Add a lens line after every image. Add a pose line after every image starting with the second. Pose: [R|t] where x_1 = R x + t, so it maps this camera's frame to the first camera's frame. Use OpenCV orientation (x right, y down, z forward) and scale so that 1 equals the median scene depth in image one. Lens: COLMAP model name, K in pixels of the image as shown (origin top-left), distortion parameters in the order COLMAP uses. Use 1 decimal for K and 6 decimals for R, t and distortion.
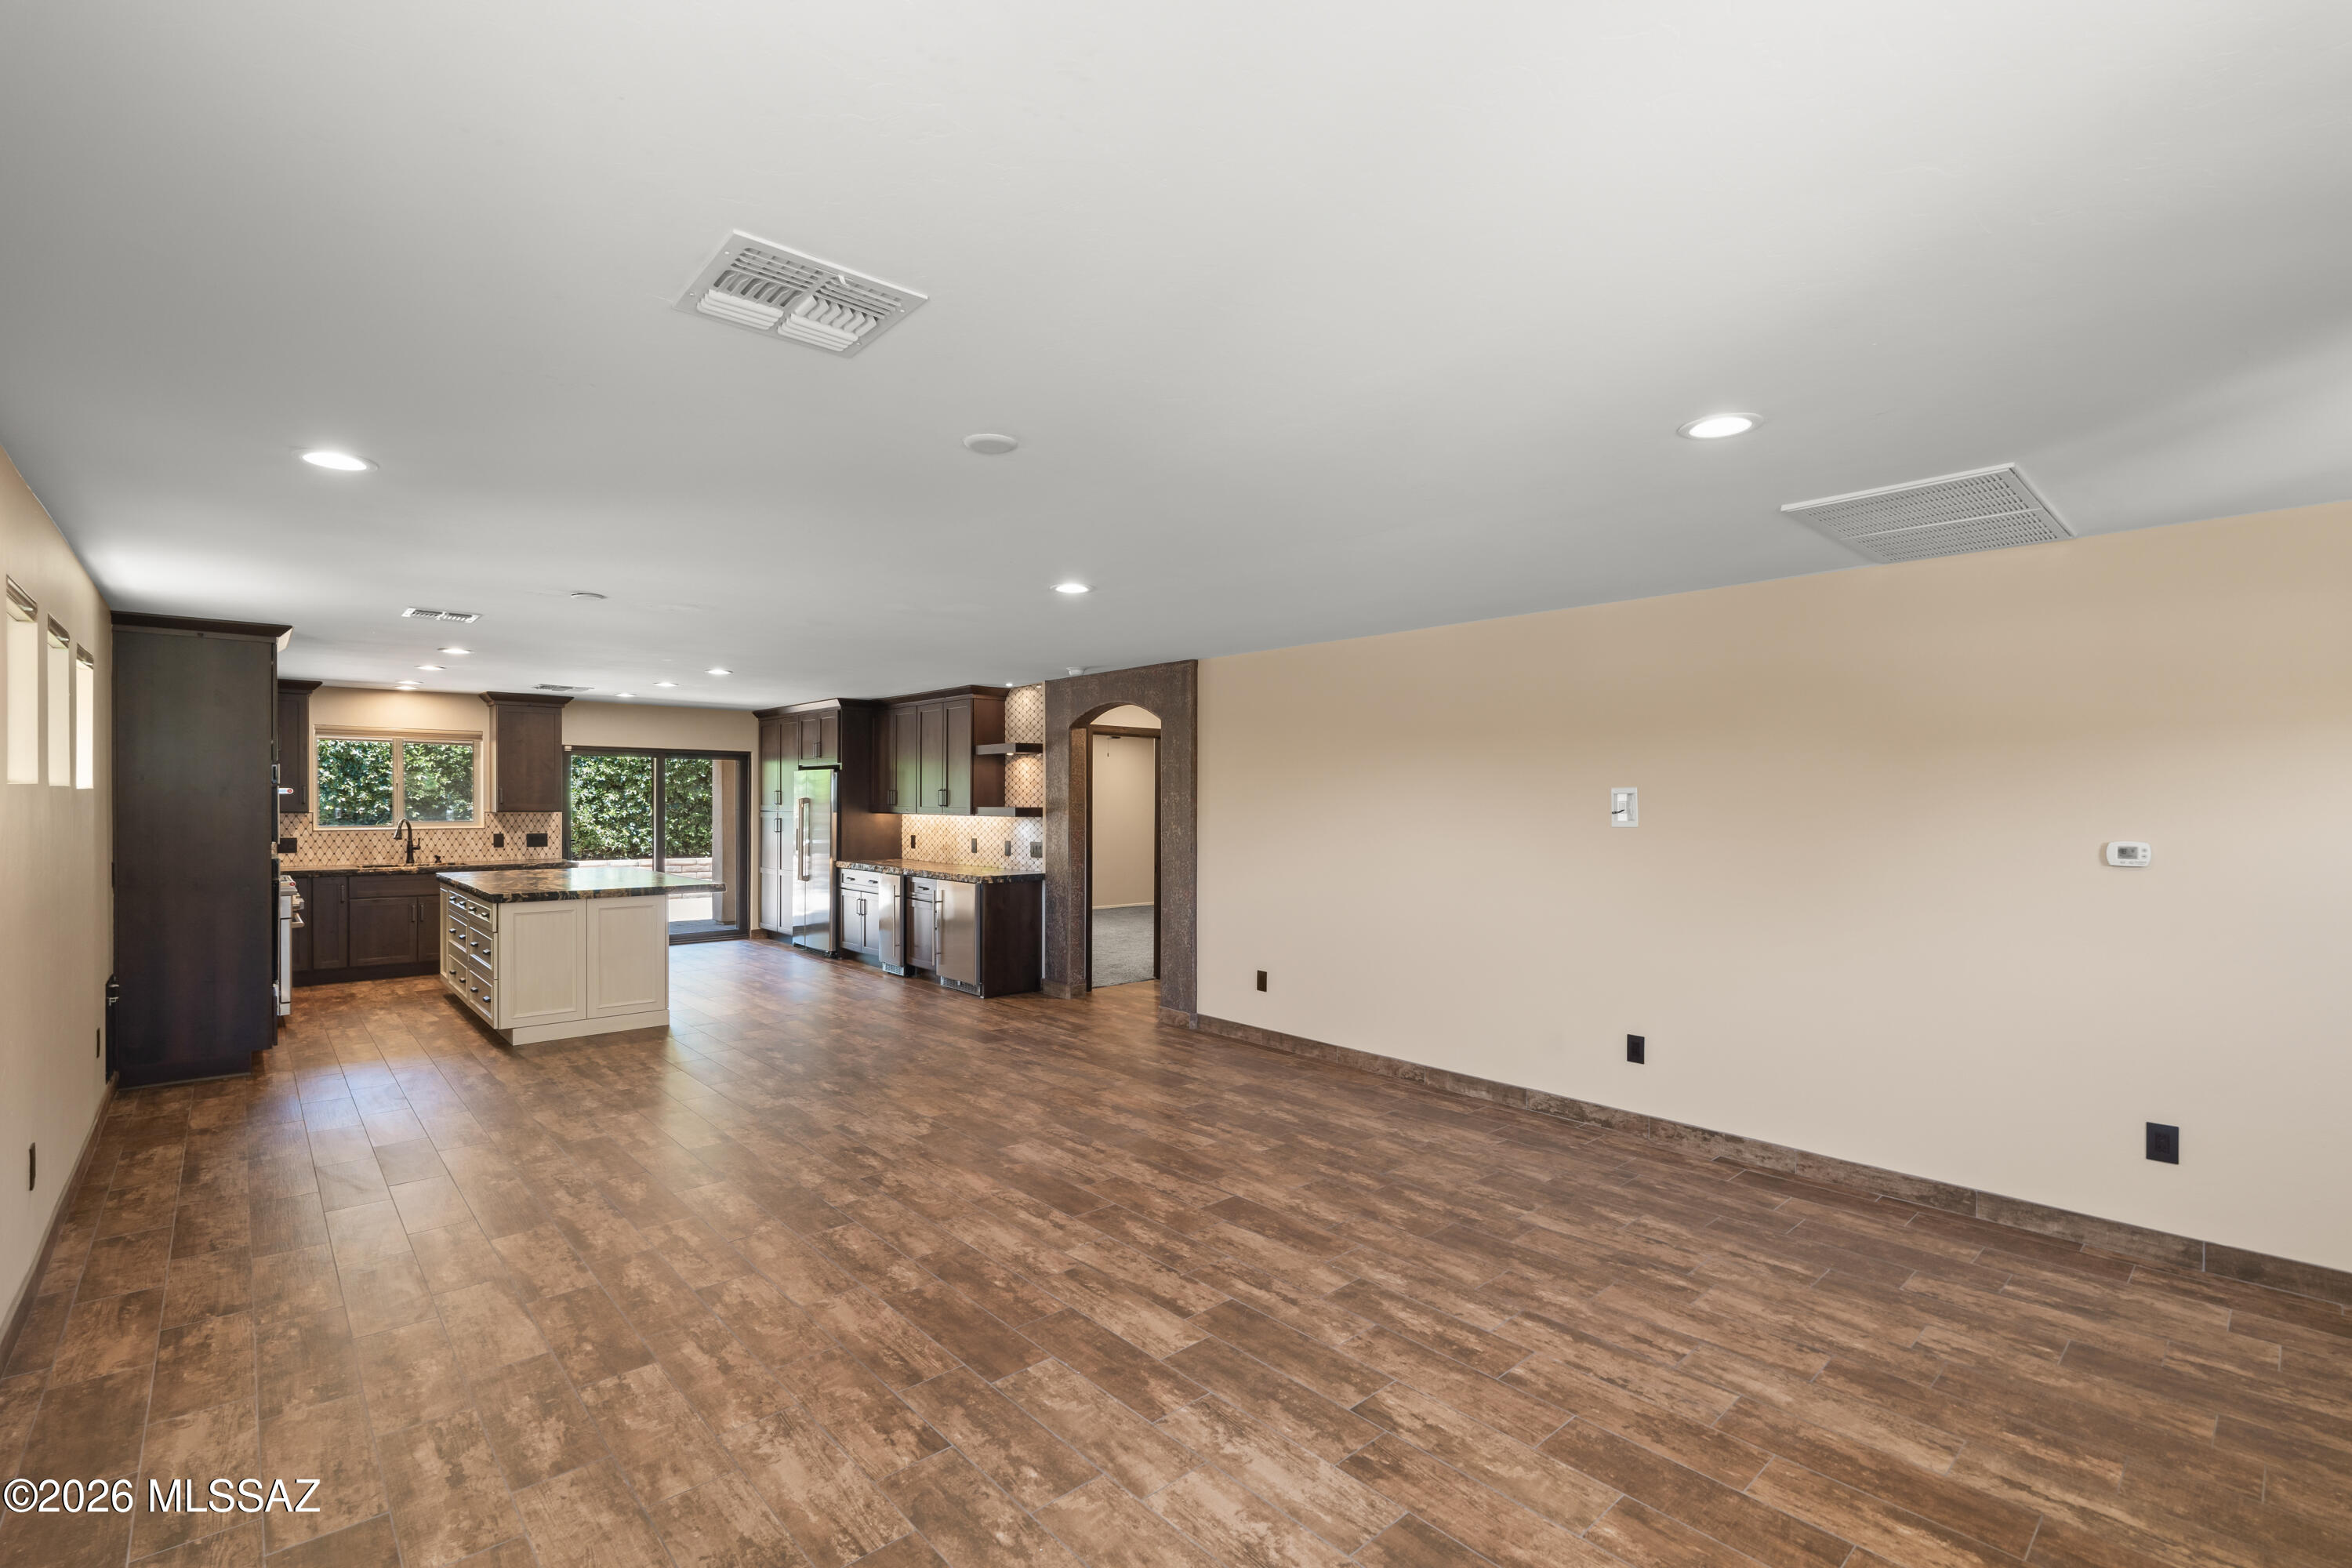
lens RADIAL K [[1048.1, 0, 1178.2], [0, 1048.1, 810.1], [0, 0, 1]] dist [-0.003416, -0.000001]
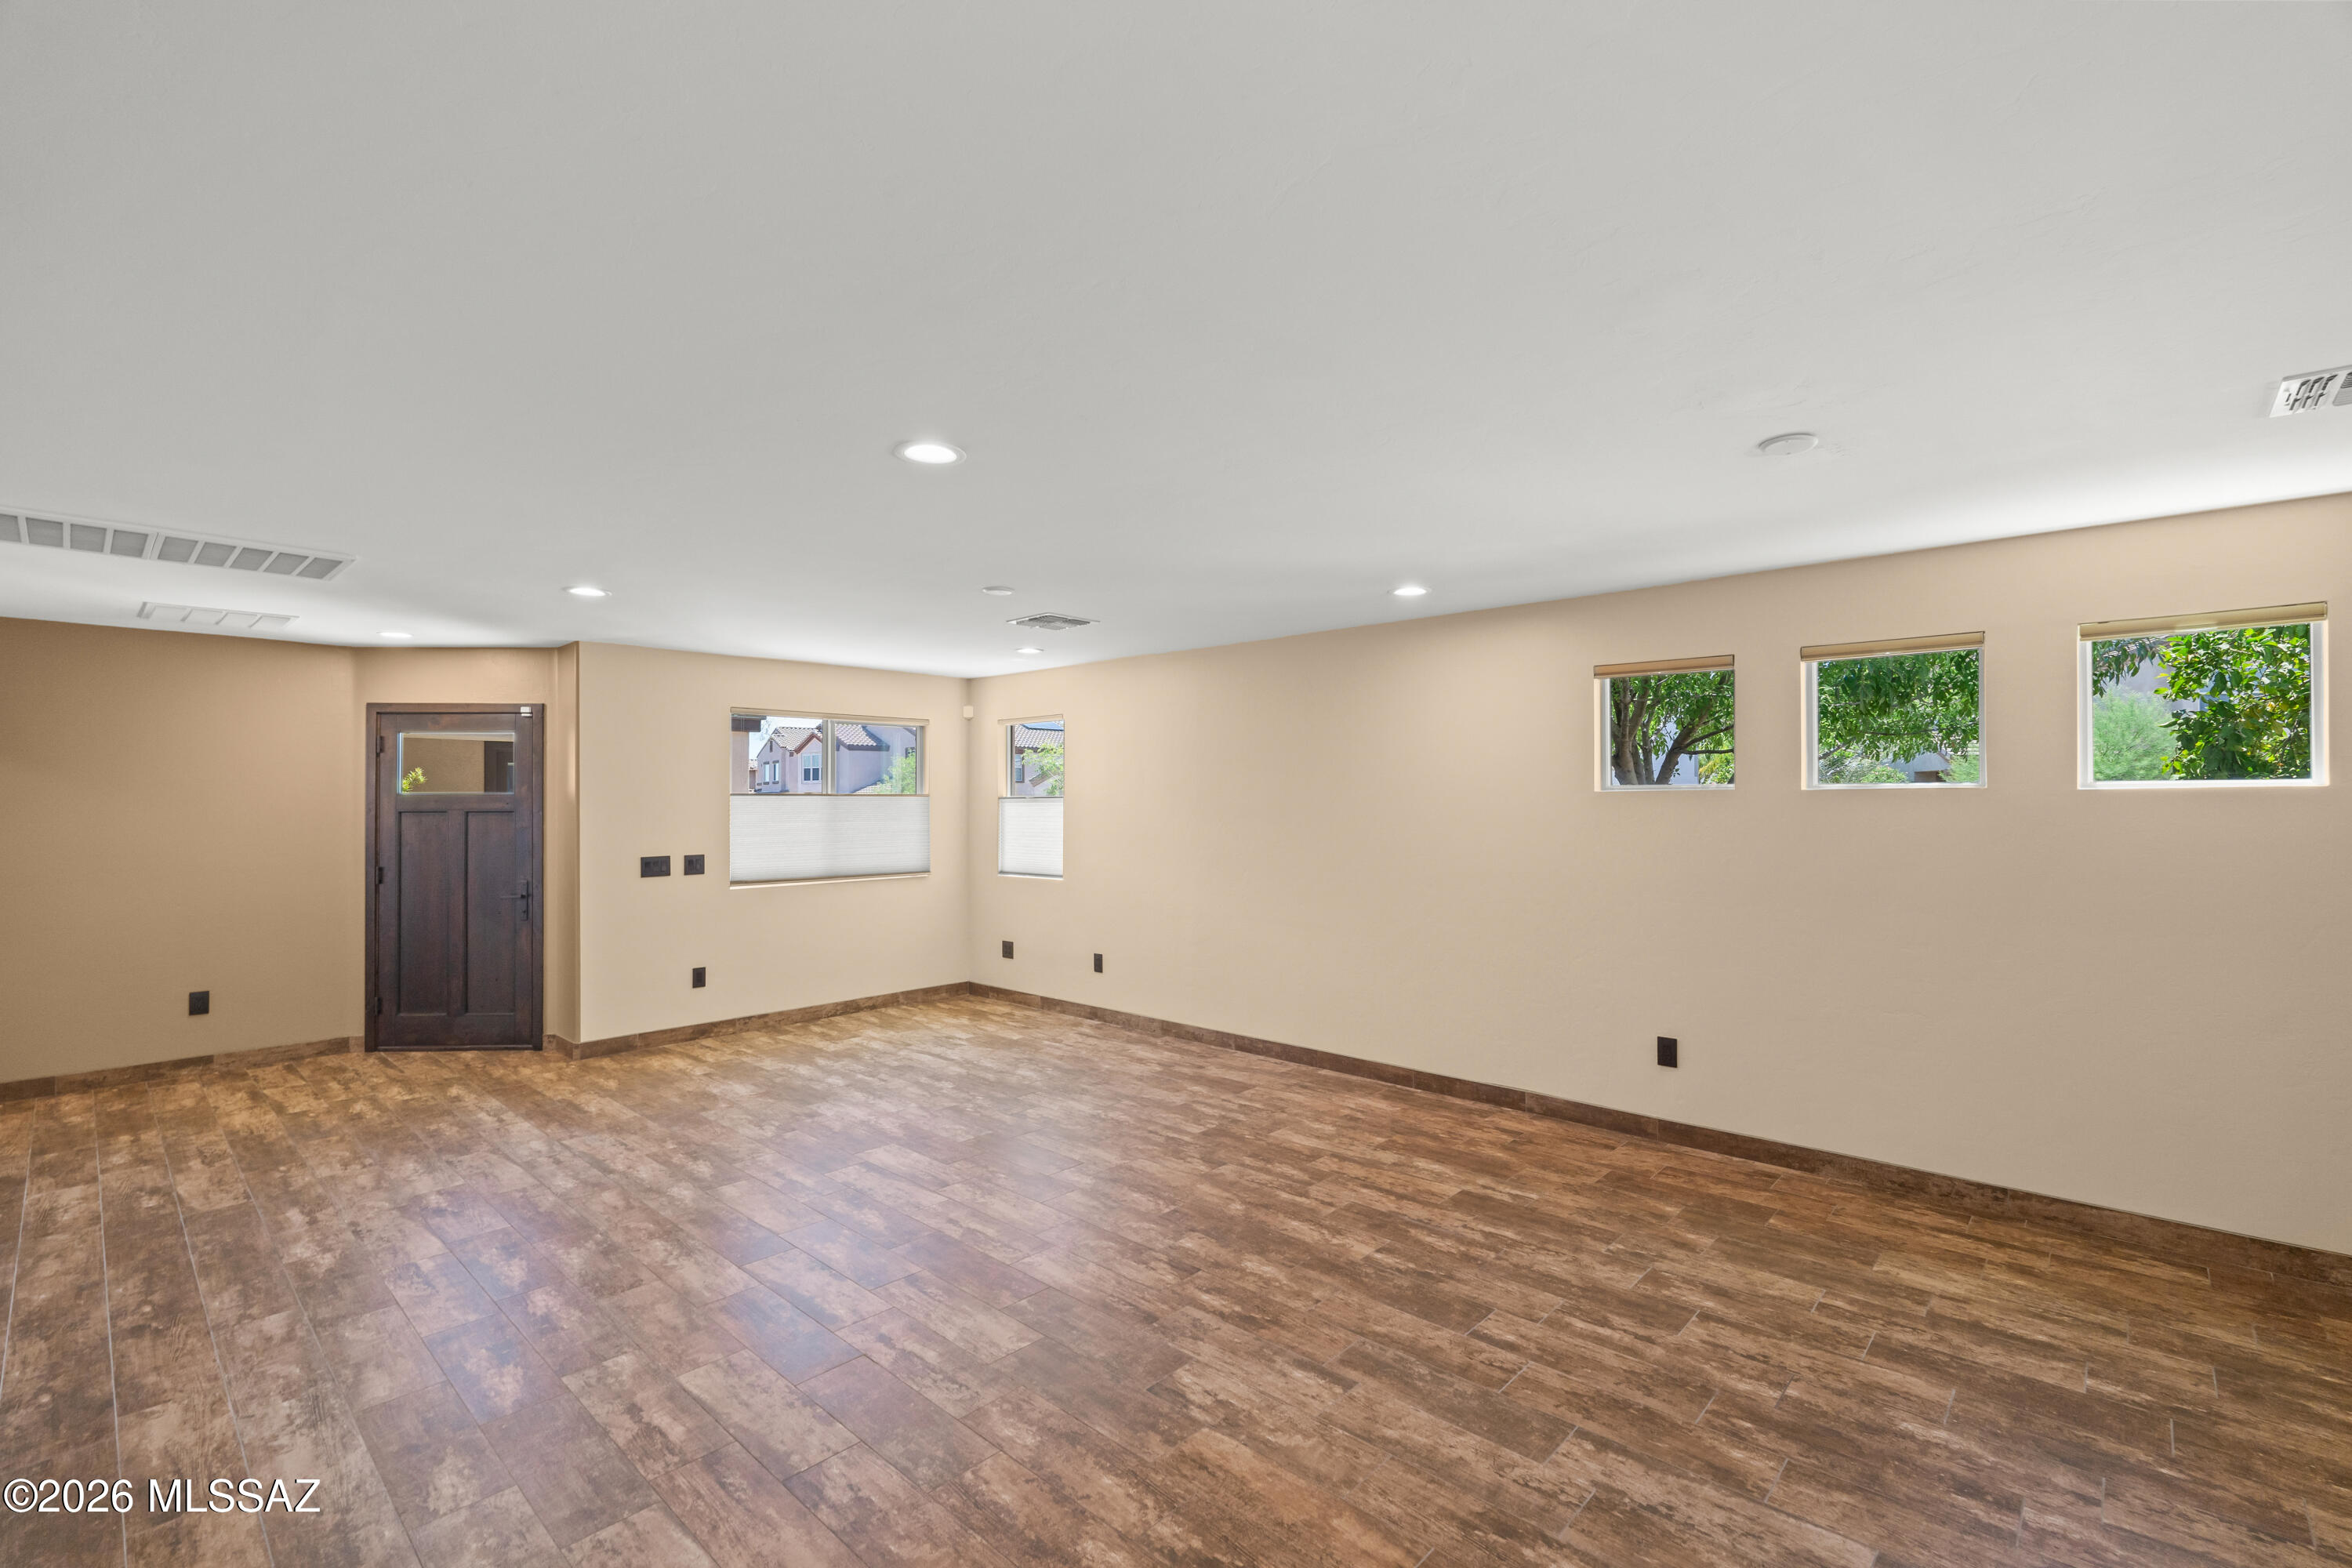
lens RADIAL K [[1033.1, 0, 1170.5], [0, 1033.1, 799.5], [0, 0, 1]] dist [-0.004690, -0.001059]
pose [[-0.996653, -0.002312, -0.081716, -0.193158], [-0.003008, 0.999960, 0.008398, -0.015013], [0.081694, 0.008615, -0.996620, 1.608925]]
